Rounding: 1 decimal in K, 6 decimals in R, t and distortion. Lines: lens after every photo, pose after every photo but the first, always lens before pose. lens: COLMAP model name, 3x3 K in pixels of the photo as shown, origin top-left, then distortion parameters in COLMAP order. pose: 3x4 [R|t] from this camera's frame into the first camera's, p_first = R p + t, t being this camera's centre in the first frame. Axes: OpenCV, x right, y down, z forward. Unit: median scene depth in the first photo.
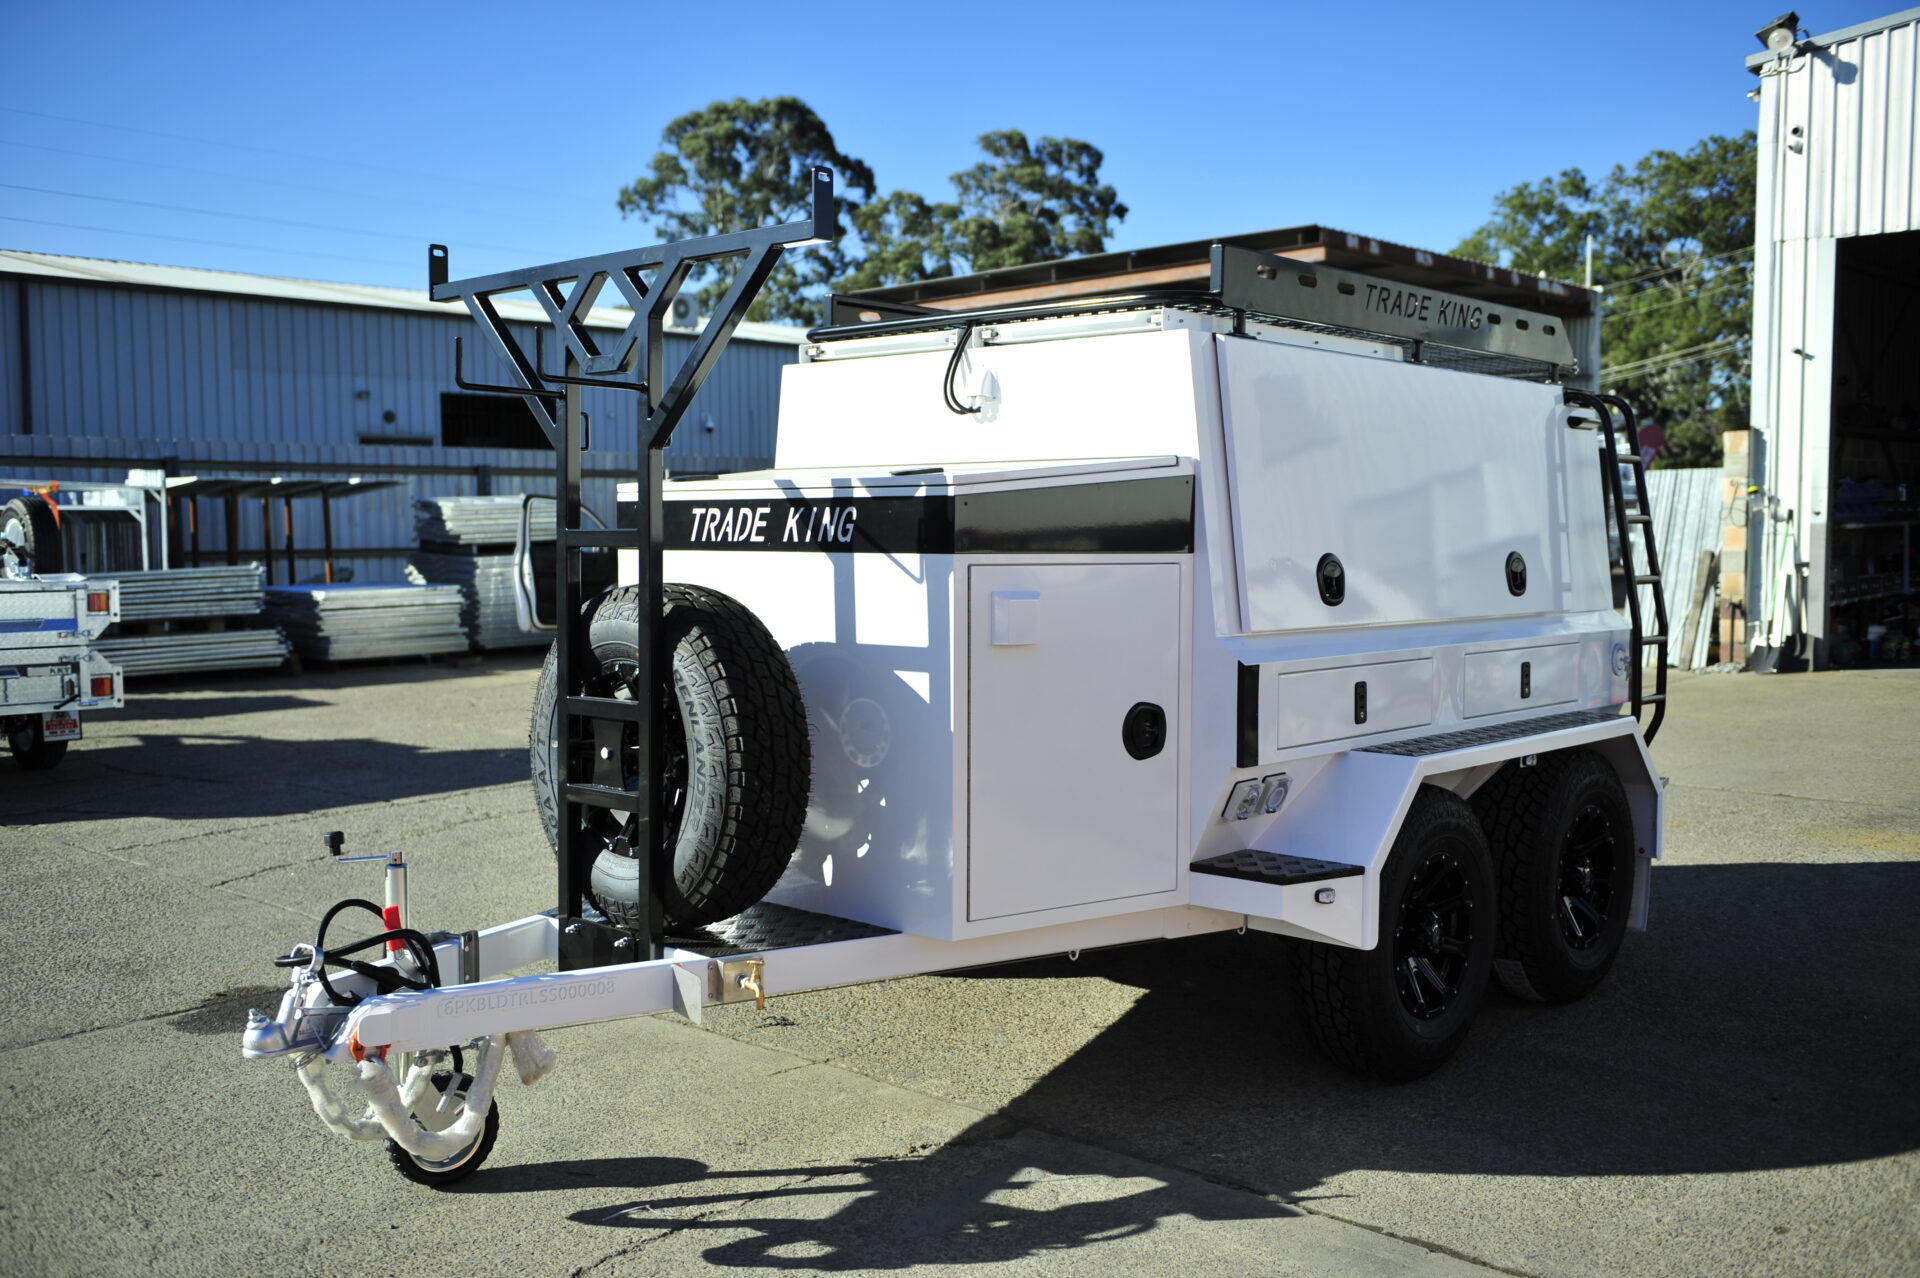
lens RADIAL K [[1767.9, 0, 960.0], [0, 1767.9, 639.0], [0, 0, 1]] dist [0.006680, 0.013682]
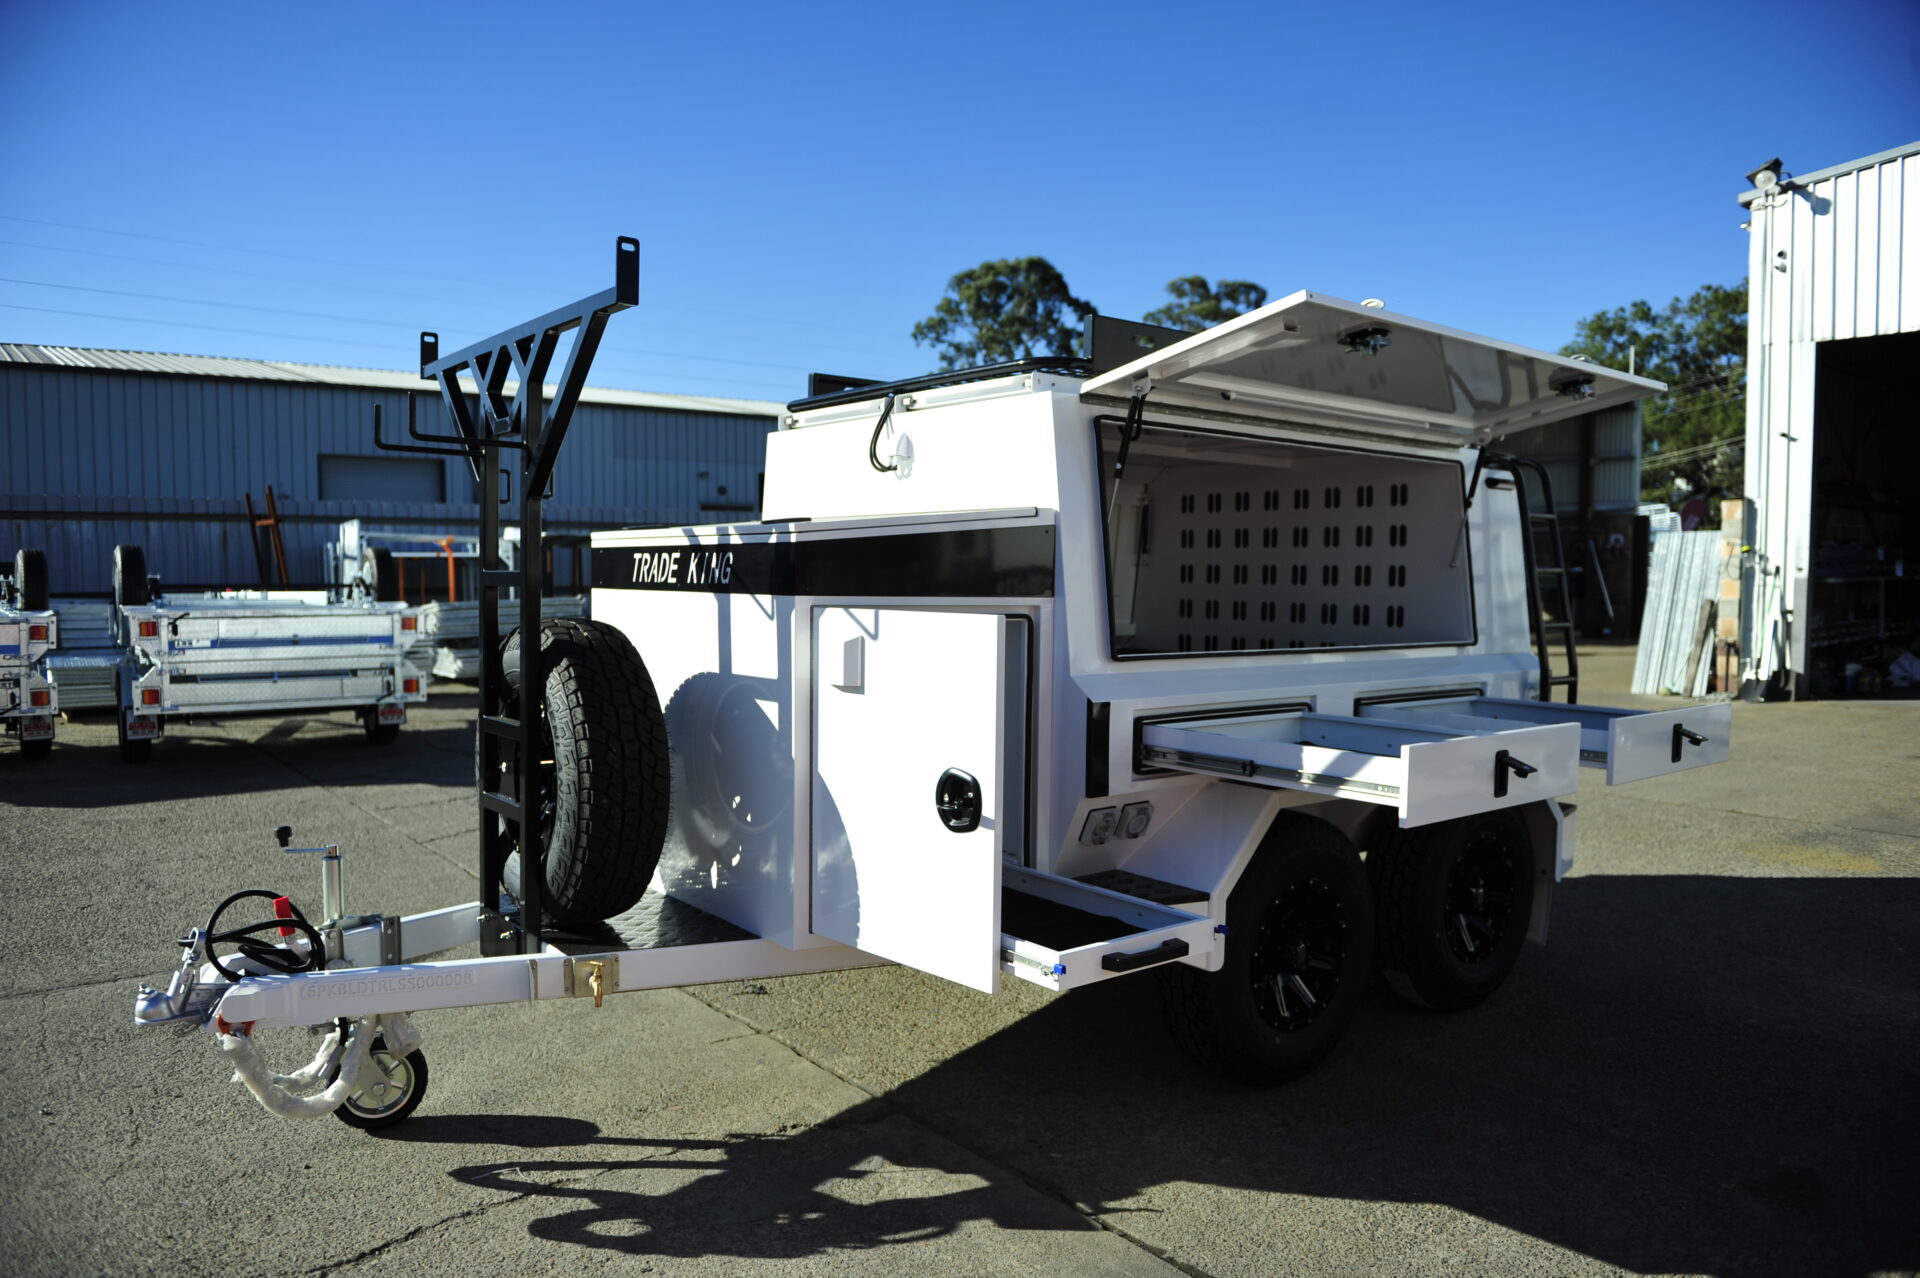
lens RADIAL K [[1305.4, 0, 957.6], [0, 1305.4, 648.6], [0, 0, 1]] dist [-0.052746, -0.002191]
pose [[0.987424, 0.017465, -0.157127, 0.180913], [-0.018257, 0.999827, -0.003600, -0.011914], [0.157037, 0.006423, 0.987572, 0.183267]]
